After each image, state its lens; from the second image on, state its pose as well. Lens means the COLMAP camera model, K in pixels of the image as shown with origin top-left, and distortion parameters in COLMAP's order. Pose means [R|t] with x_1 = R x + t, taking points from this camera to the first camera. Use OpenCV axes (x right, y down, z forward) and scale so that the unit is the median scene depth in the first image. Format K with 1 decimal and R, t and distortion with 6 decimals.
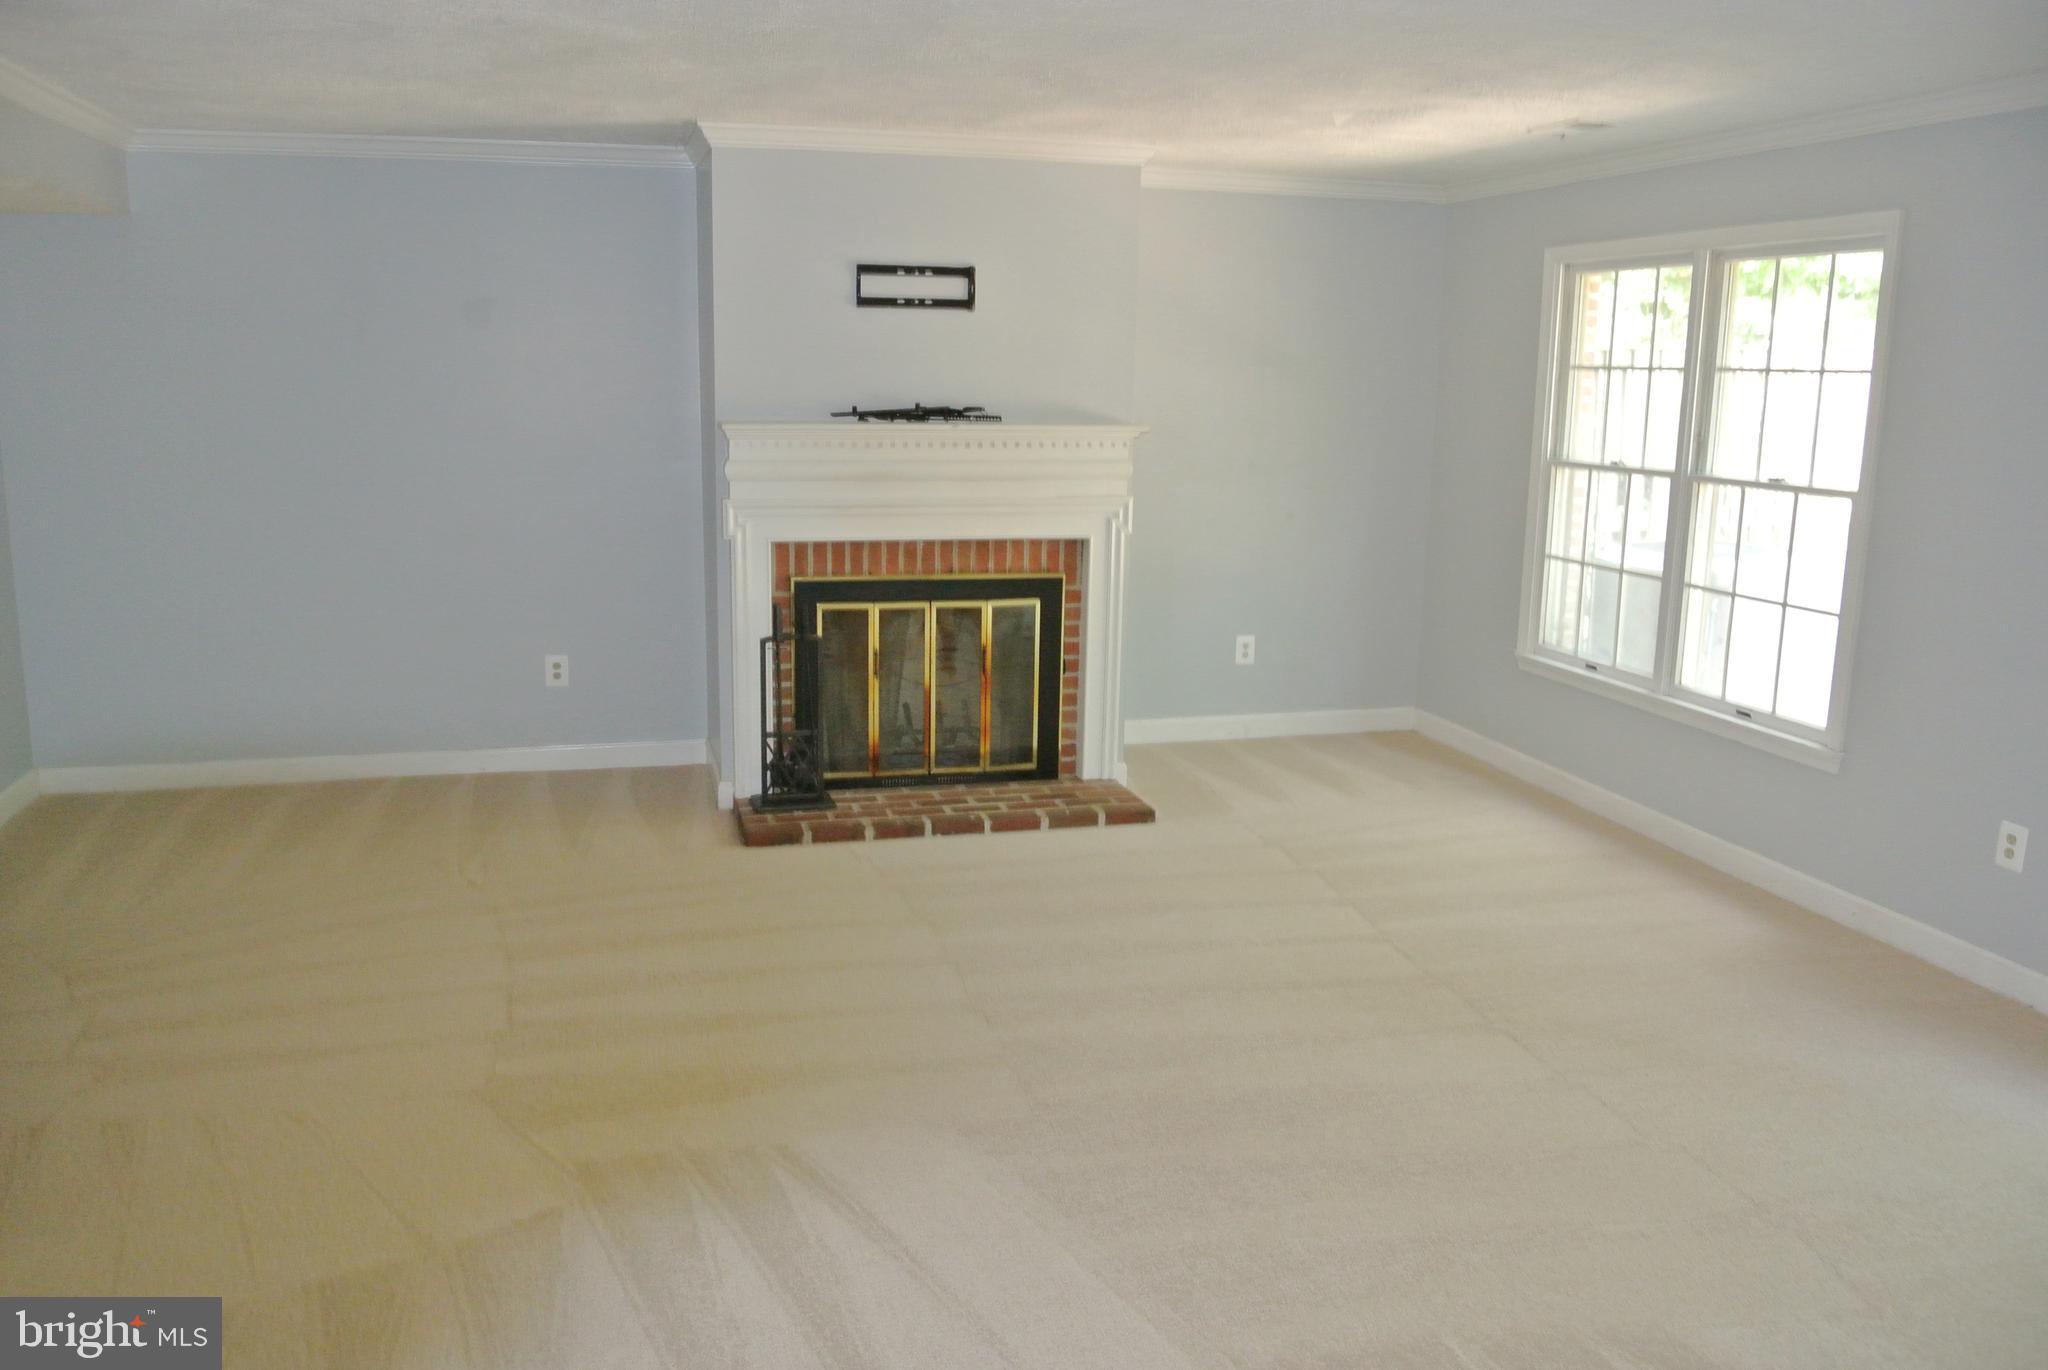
lens RADIAL K [[1579.6, 0, 1005.3], [0, 1579.6, 693.9], [0, 0, 1]] dist [-0.086060, 0.030453]
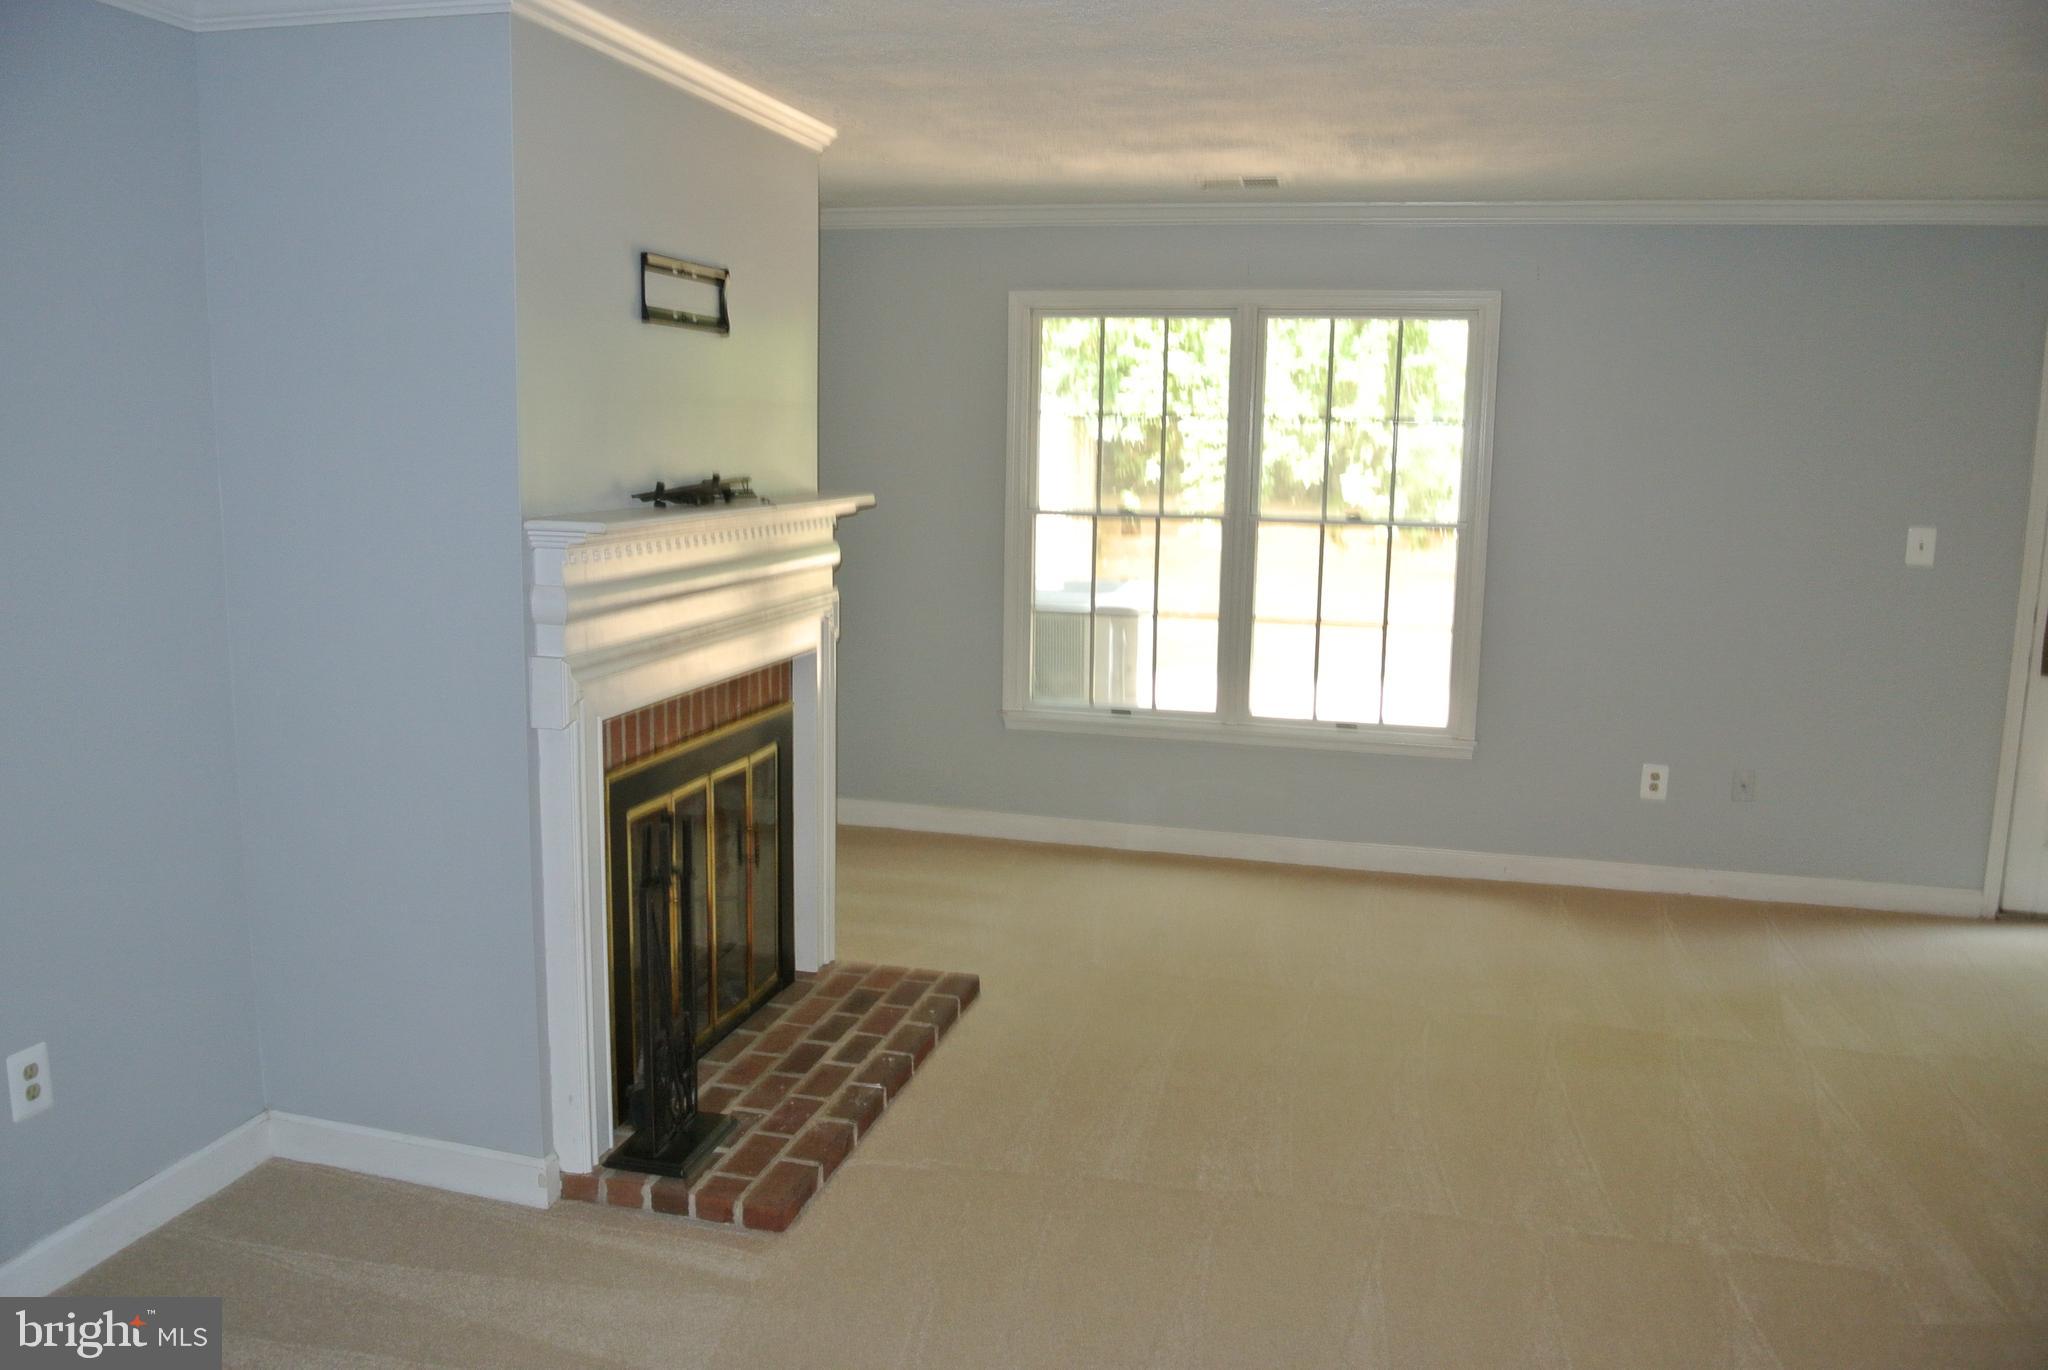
lens RADIAL K [[1579.6, 0, 1005.3], [0, 1579.6, 693.9], [0, 0, 1]] dist [-0.086060, 0.030453]
pose [[0.495532, -0.147935, 0.855899, -0.550098], [0.164462, 0.983545, 0.074780, -0.121517], [-0.852877, 0.103707, 0.511708, 0.561709]]
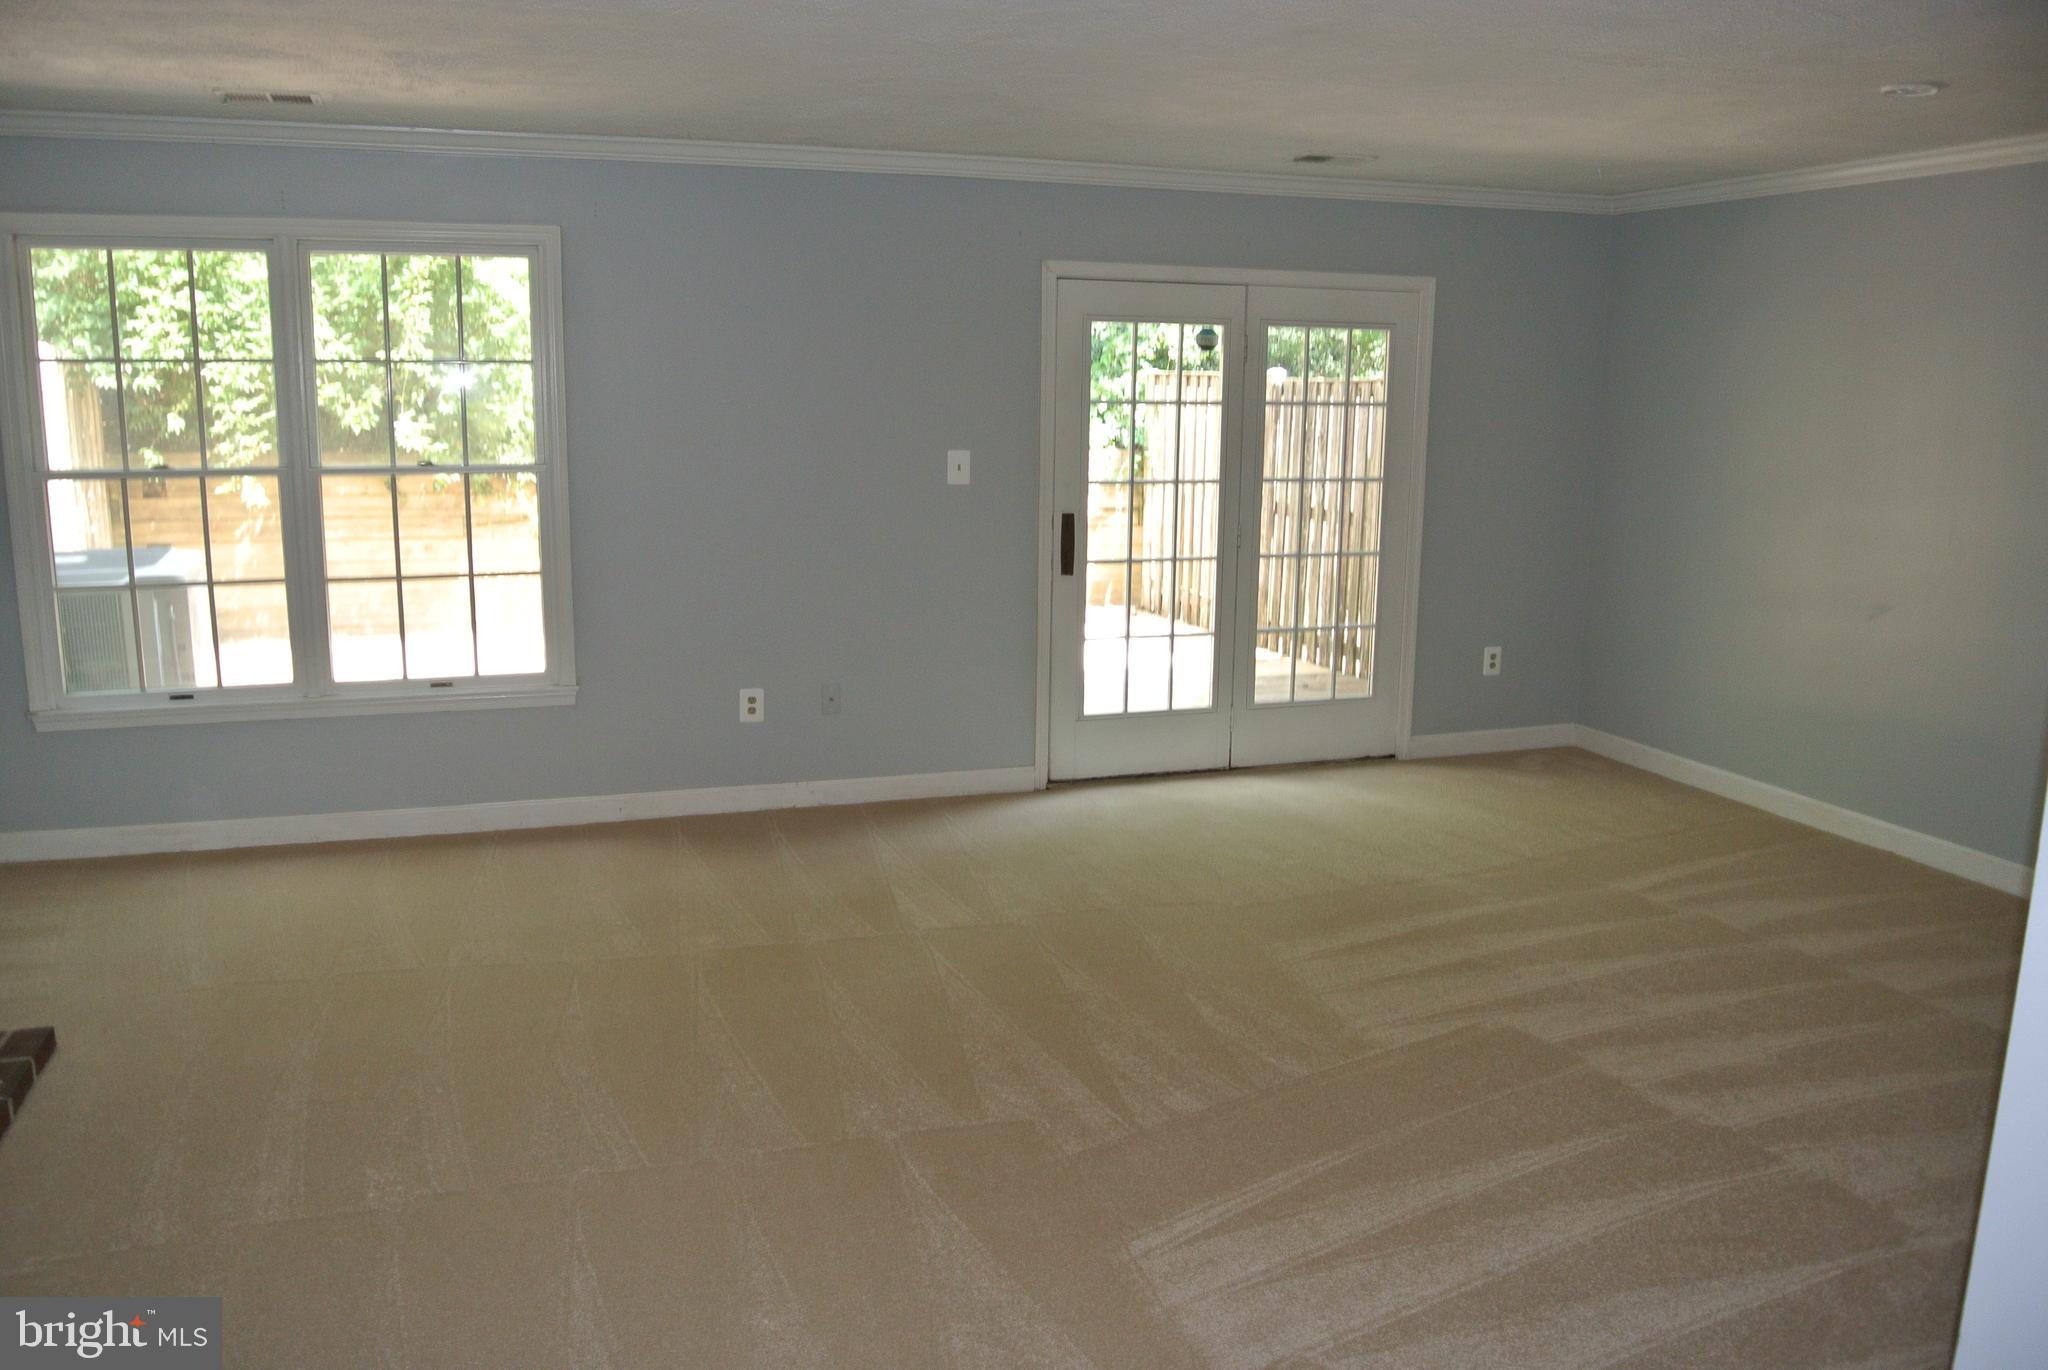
lens RADIAL K [[1579.6, 0, 1005.3], [0, 1579.6, 693.9], [0, 0, 1]] dist [-0.086060, 0.030453]
pose [[-0.069780, -0.205688, 0.976127, -0.536466], [0.187901, 0.958286, 0.215361, -0.125015], [-0.979706, 0.198443, -0.028220, 0.584916]]
